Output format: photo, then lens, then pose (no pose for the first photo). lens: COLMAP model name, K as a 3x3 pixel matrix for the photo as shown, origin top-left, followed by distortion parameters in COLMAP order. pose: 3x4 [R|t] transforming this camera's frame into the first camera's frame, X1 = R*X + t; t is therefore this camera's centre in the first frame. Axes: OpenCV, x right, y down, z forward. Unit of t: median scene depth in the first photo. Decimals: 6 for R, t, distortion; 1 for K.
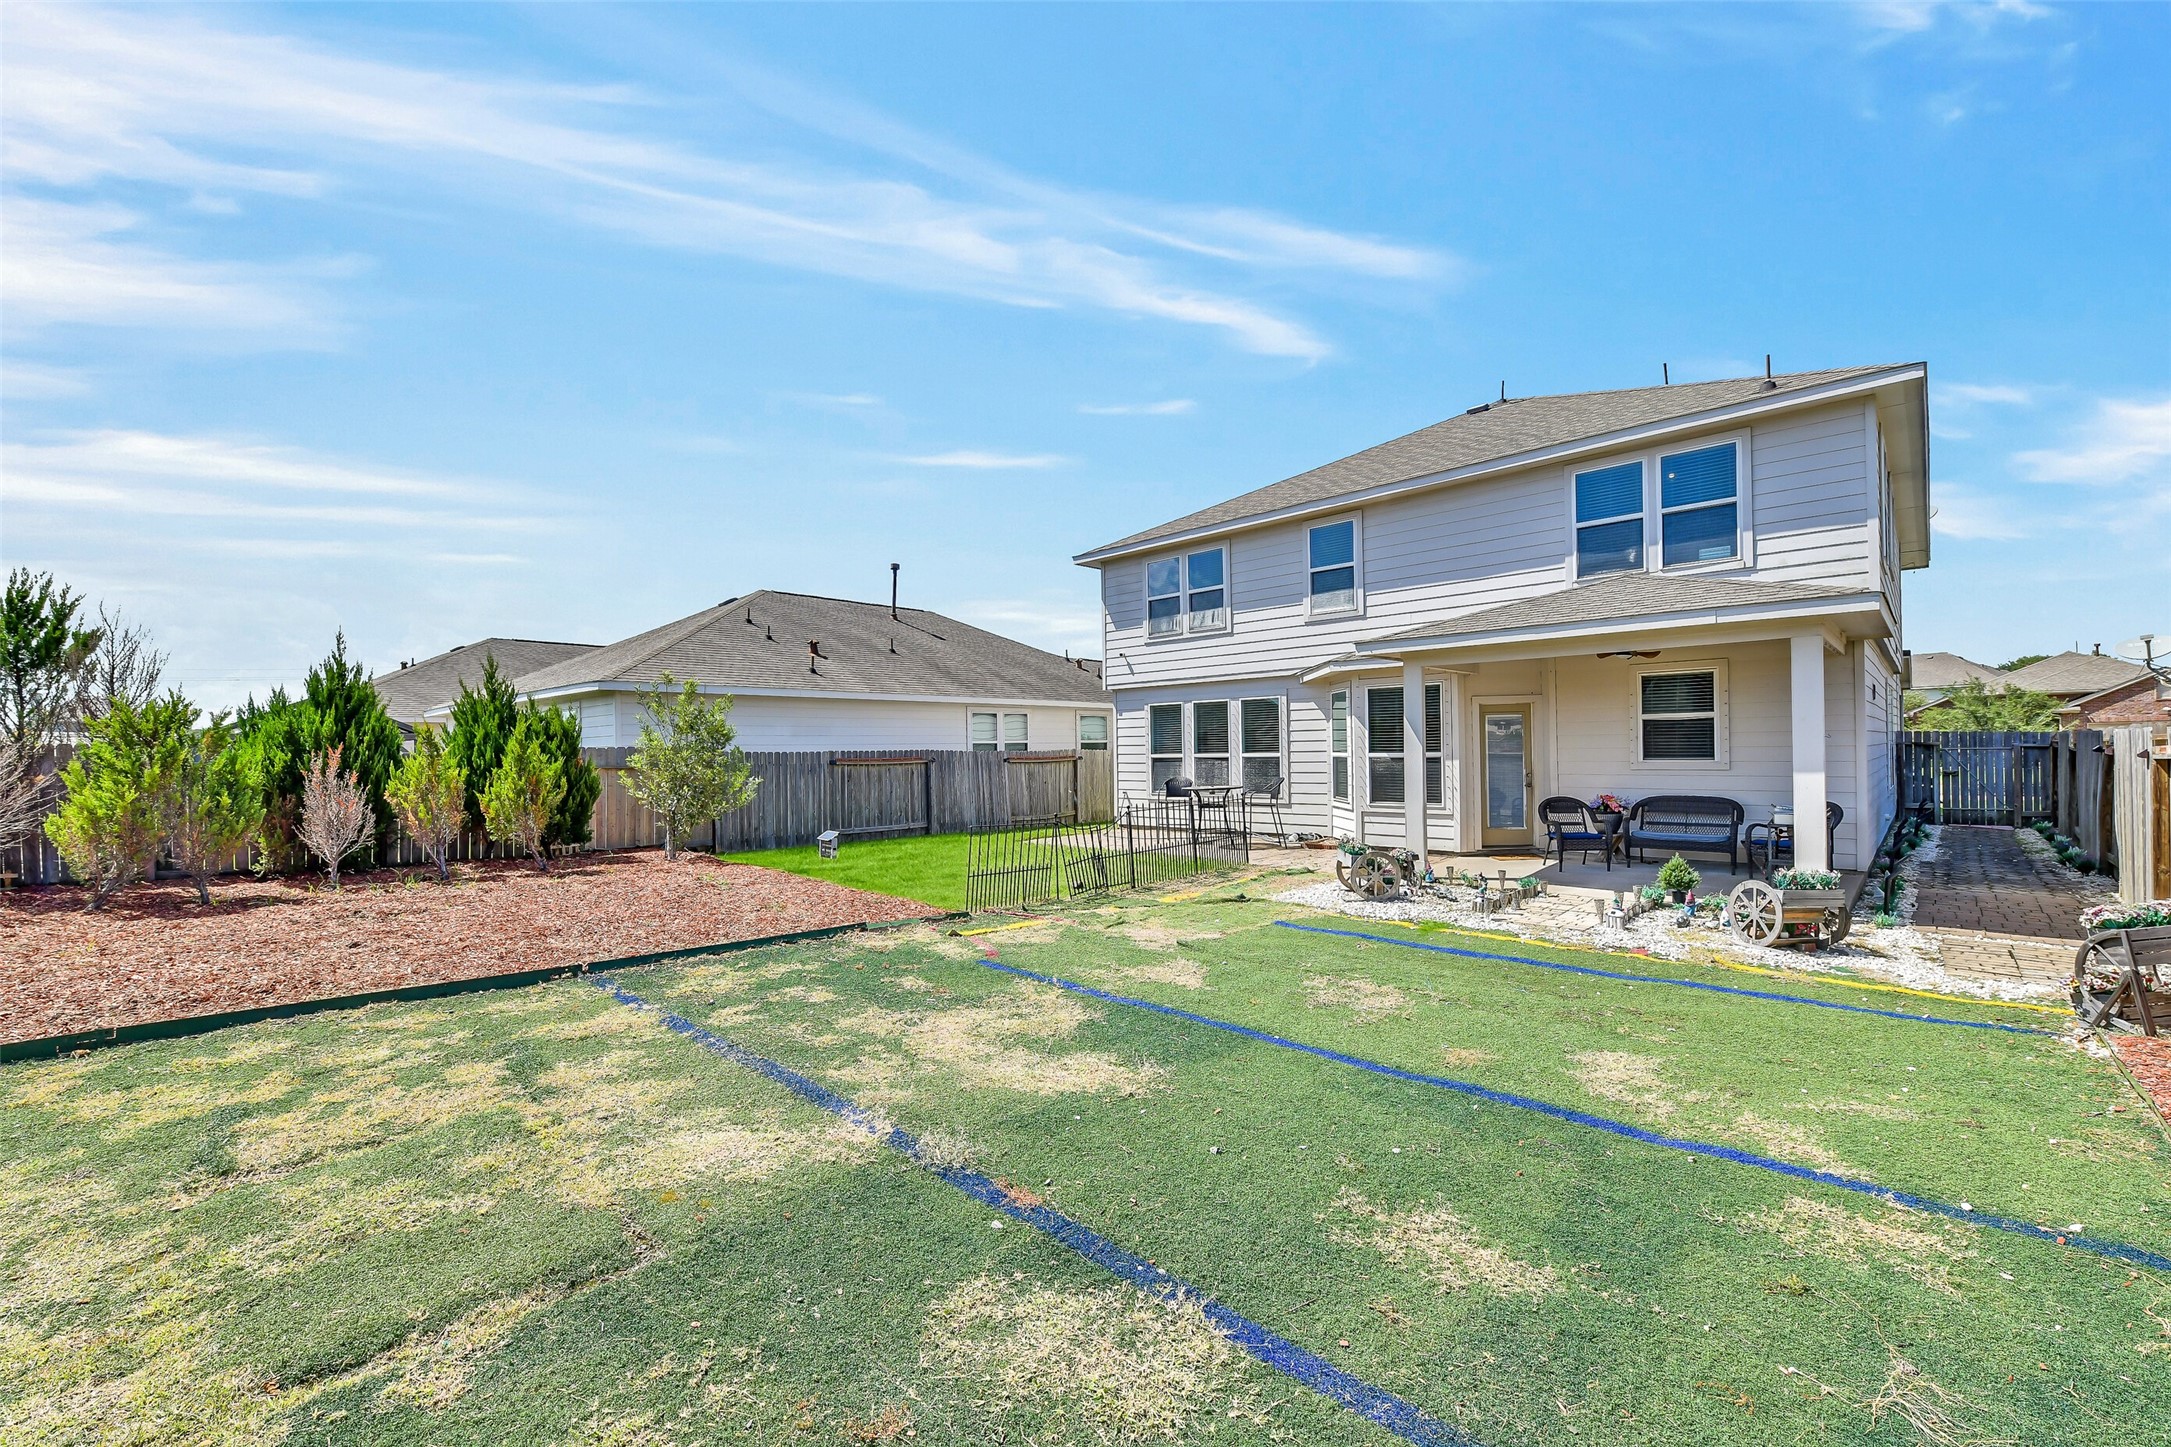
lens RADIAL K [[881.9, 0, 1086.6], [0, 881.9, 737.7], [0, 0, 1]] dist [-0.003633, -0.000248]
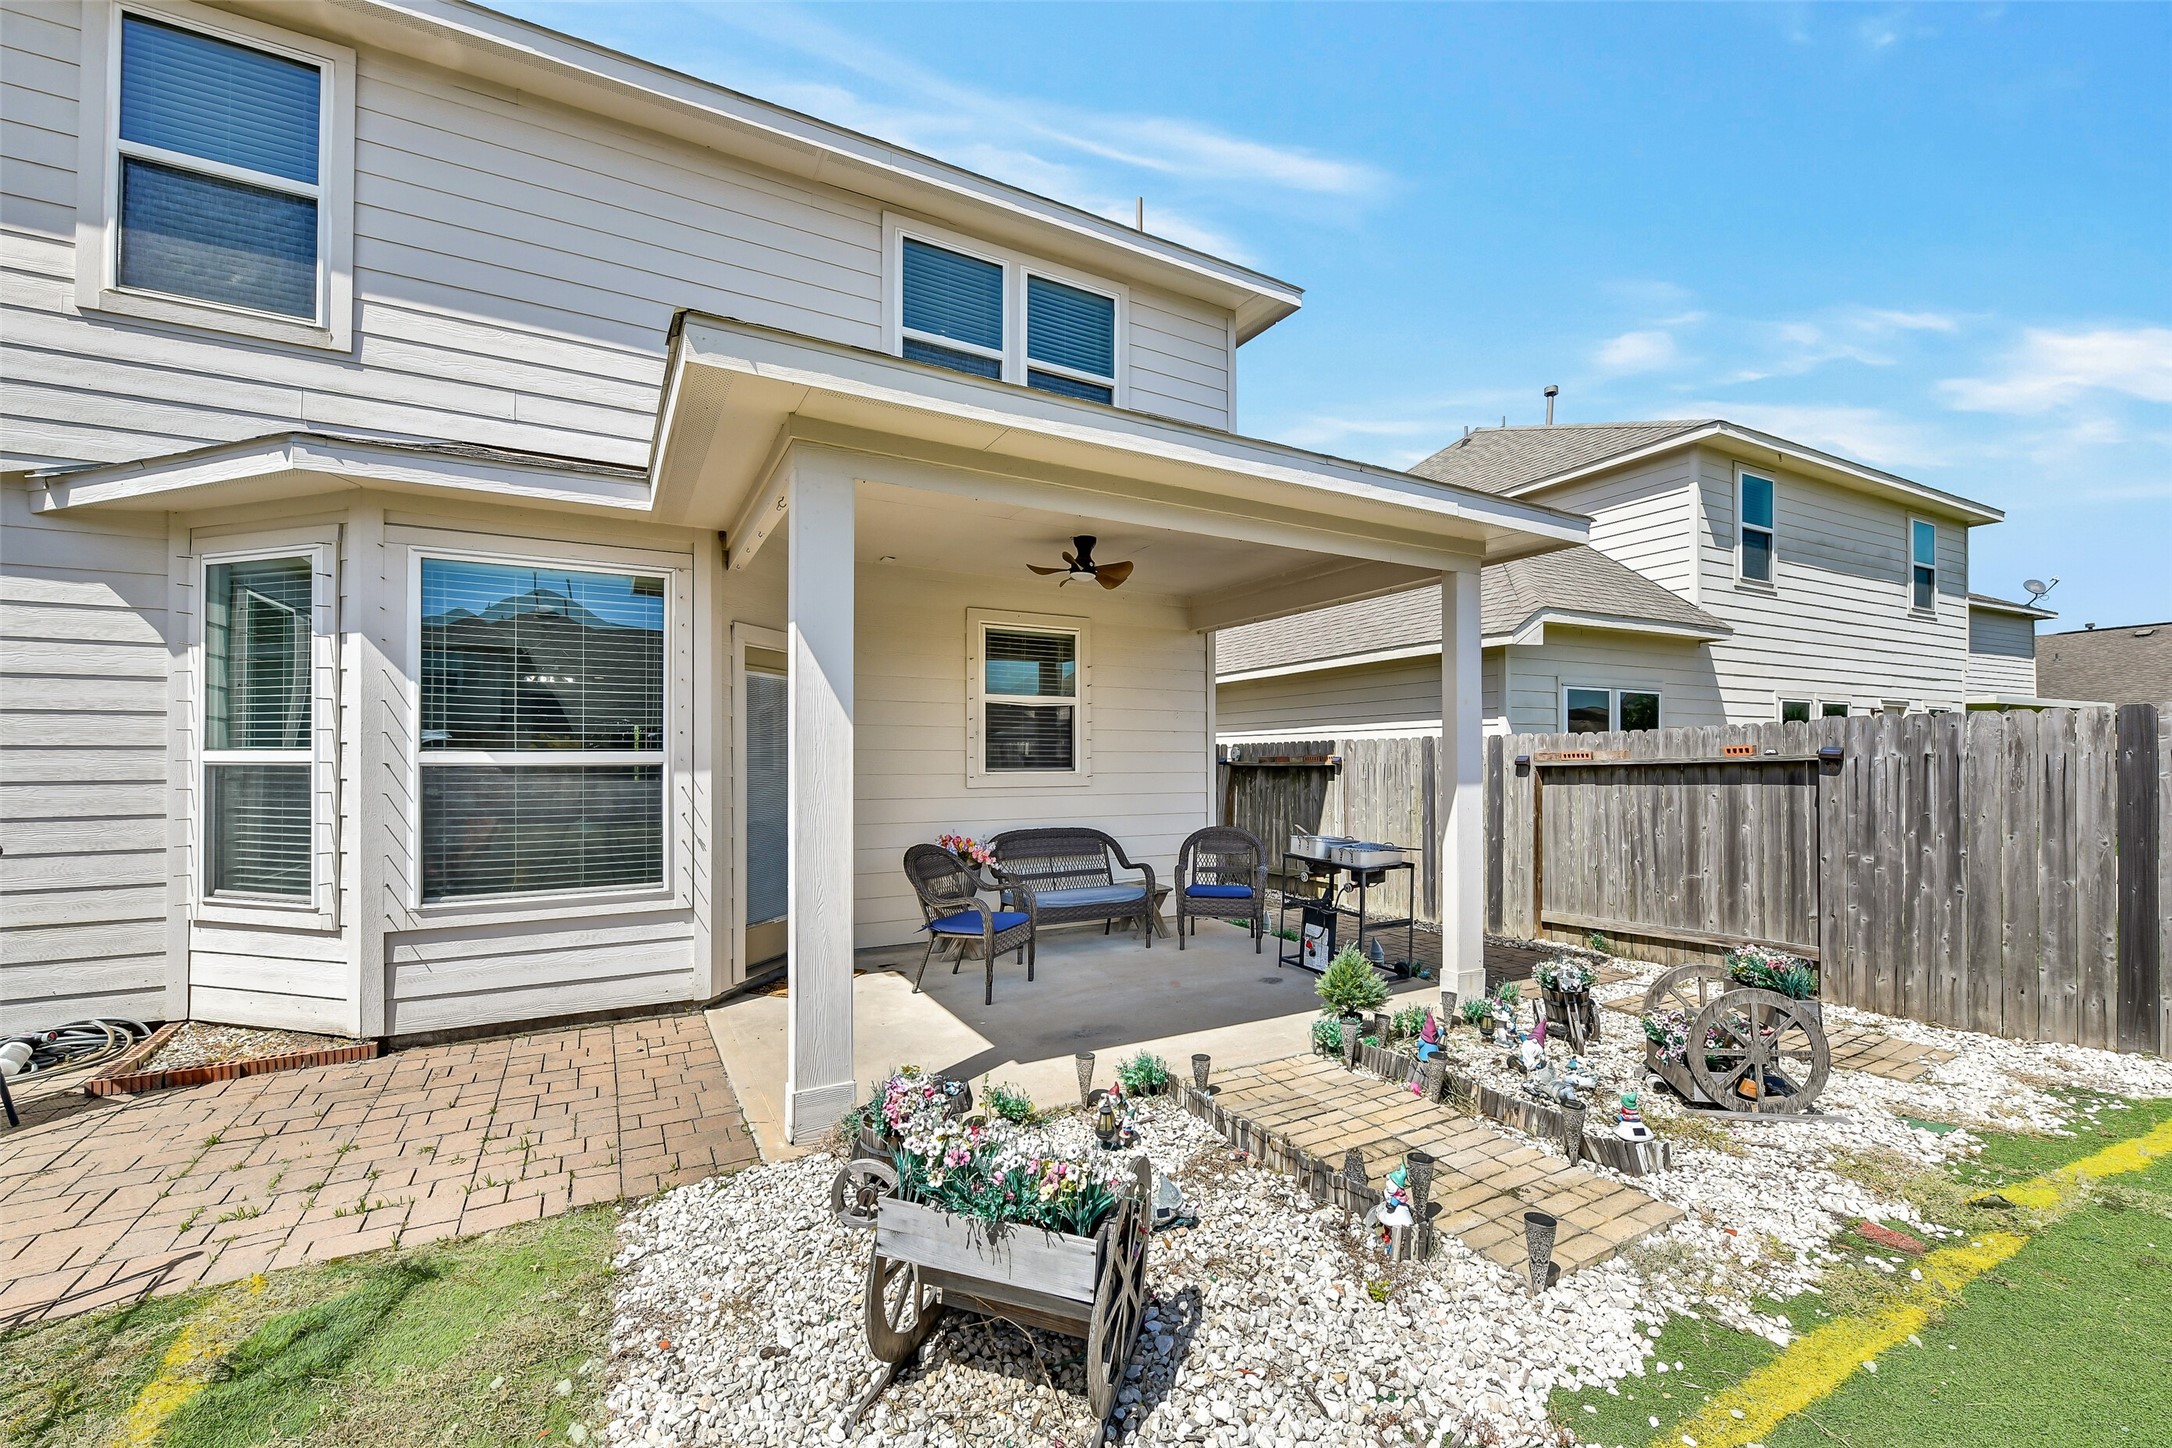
lens RADIAL K [[882.3, 0, 1076.8], [0, 882.3, 754.9], [0, 0, 1]] dist [-0.003633, -0.000248]
pose [[0.291975, 0.015526, 0.956300, 0.081724], [-0.018894, 0.999767, -0.010463, 0.018386], [-0.956239, -0.015014, 0.292200, 0.718454]]
